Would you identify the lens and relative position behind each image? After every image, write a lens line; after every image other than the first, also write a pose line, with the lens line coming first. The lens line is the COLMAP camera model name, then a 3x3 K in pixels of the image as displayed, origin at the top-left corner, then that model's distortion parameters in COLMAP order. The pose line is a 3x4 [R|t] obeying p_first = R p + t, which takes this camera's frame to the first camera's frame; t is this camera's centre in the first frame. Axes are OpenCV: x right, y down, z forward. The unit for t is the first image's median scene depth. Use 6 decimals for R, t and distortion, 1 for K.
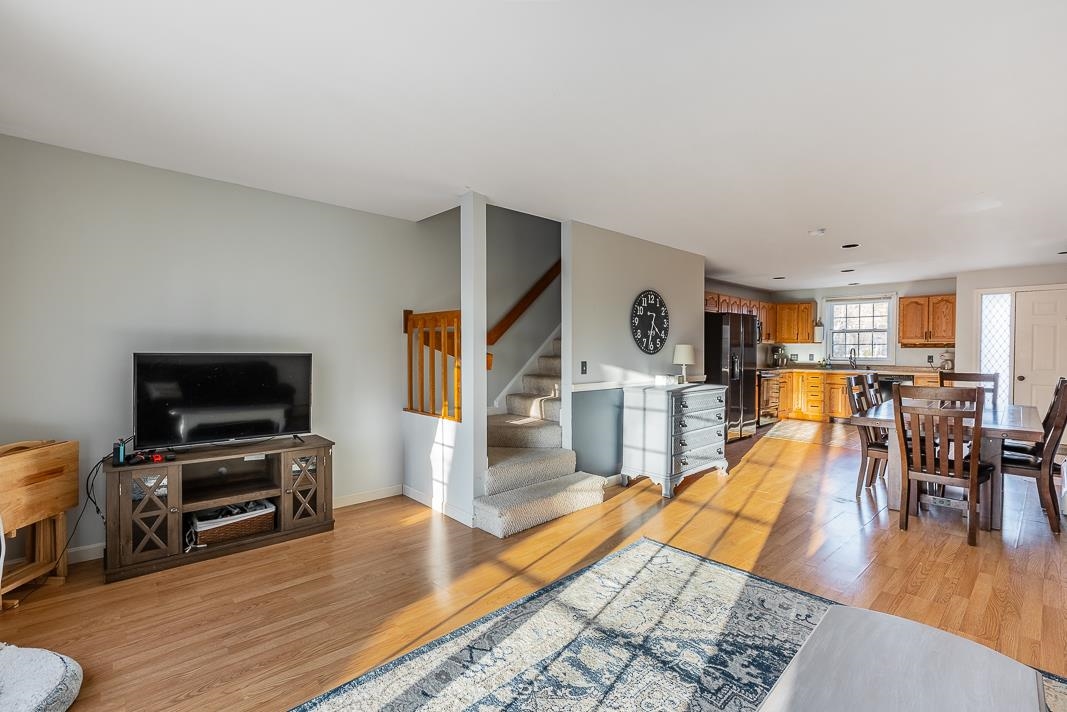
lens RADIAL K [[488.4, 0, 534.3], [0, 488.4, 352.5], [0, 0, 1]] dist [0.000429, -0.001337]
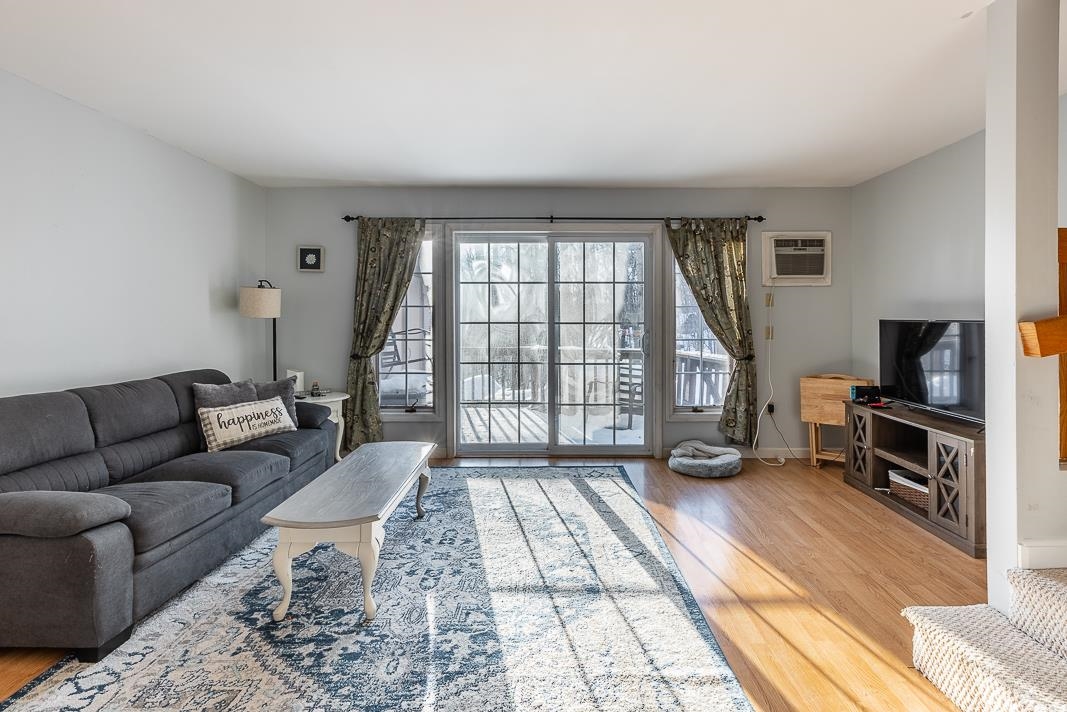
lens RADIAL K [[488.4, 0, 559.8], [0, 488.4, 317.3], [0, 0, 1]] dist [0.000429, -0.001337]
pose [[-0.682351, -0.009520, -0.730963, 0.469722], [-0.015464, 0.999879, 0.001414, 0.000703], [0.730861, 0.012268, -0.682416, 0.847358]]
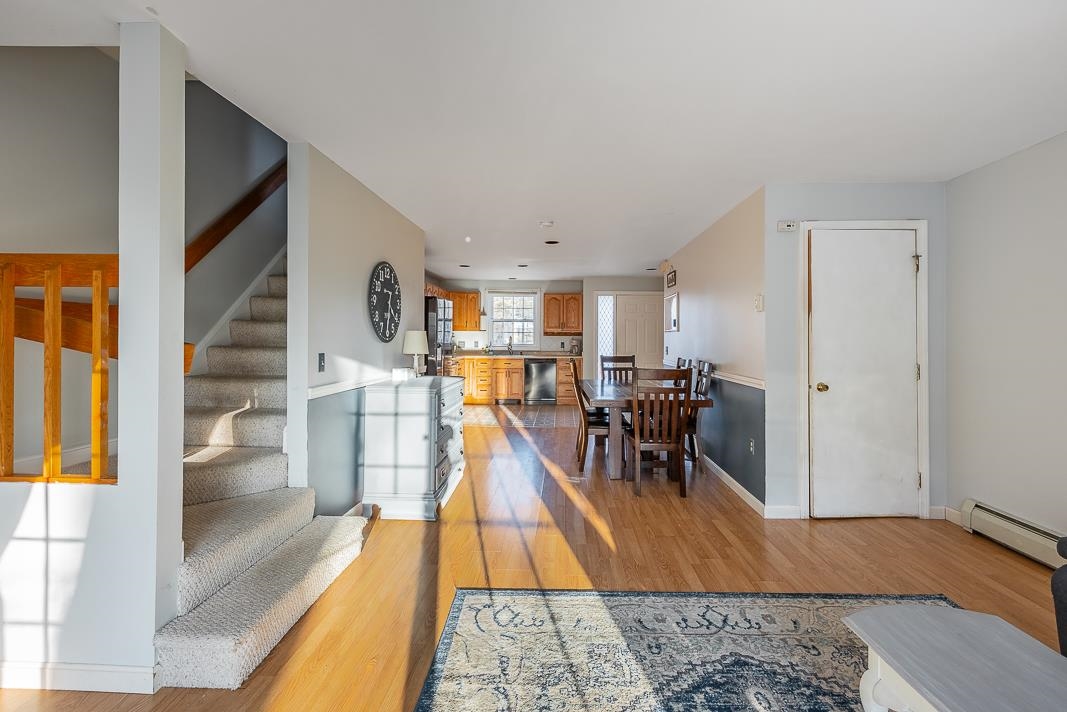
lens RADIAL K [[488.4, 0, 552.9], [0, 488.4, 334.7], [0, 0, 1]] dist [0.000429, -0.001337]
pose [[0.694773, 0.006438, 0.719200, -0.167395], [0.000671, 0.999954, -0.009599, -0.001518], [-0.719229, 0.007151, 0.694736, 0.294922]]
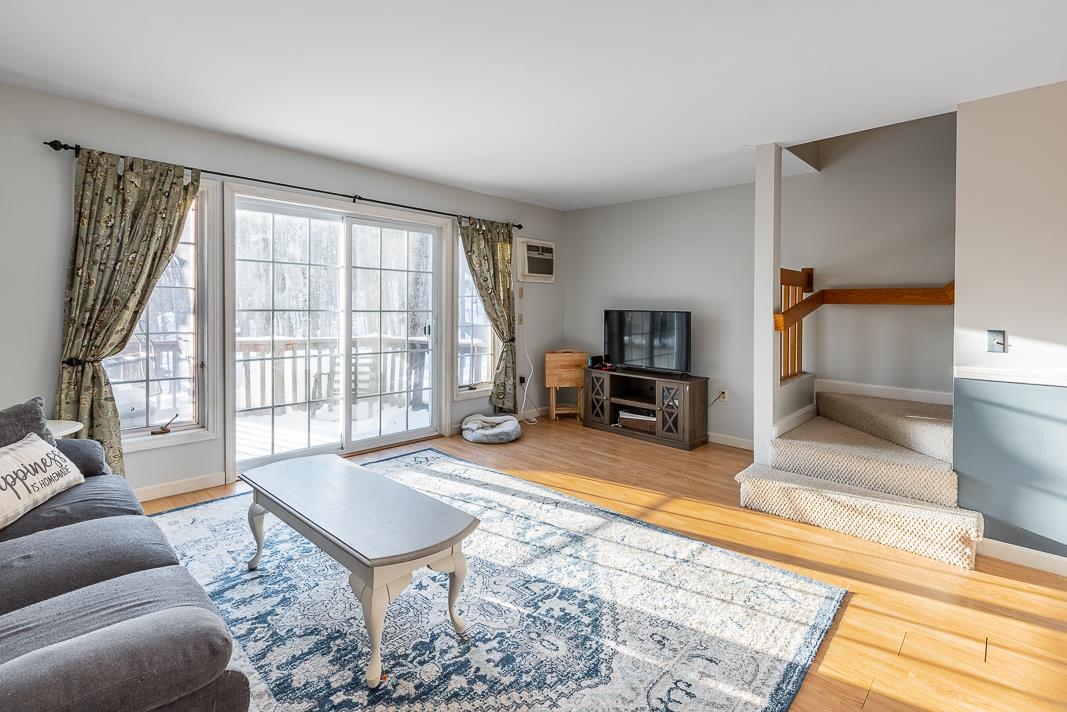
lens RADIAL K [[488.4, 0, 515.1], [0, 488.4, 306.3], [0, 0, 1]] dist [0.000429, -0.001337]
pose [[0.027412, -0.007143, -0.999599, 0.697889], [-0.027467, 0.999592, -0.007897, 0.004765], [0.999247, 0.027673, 0.027205, 0.405933]]
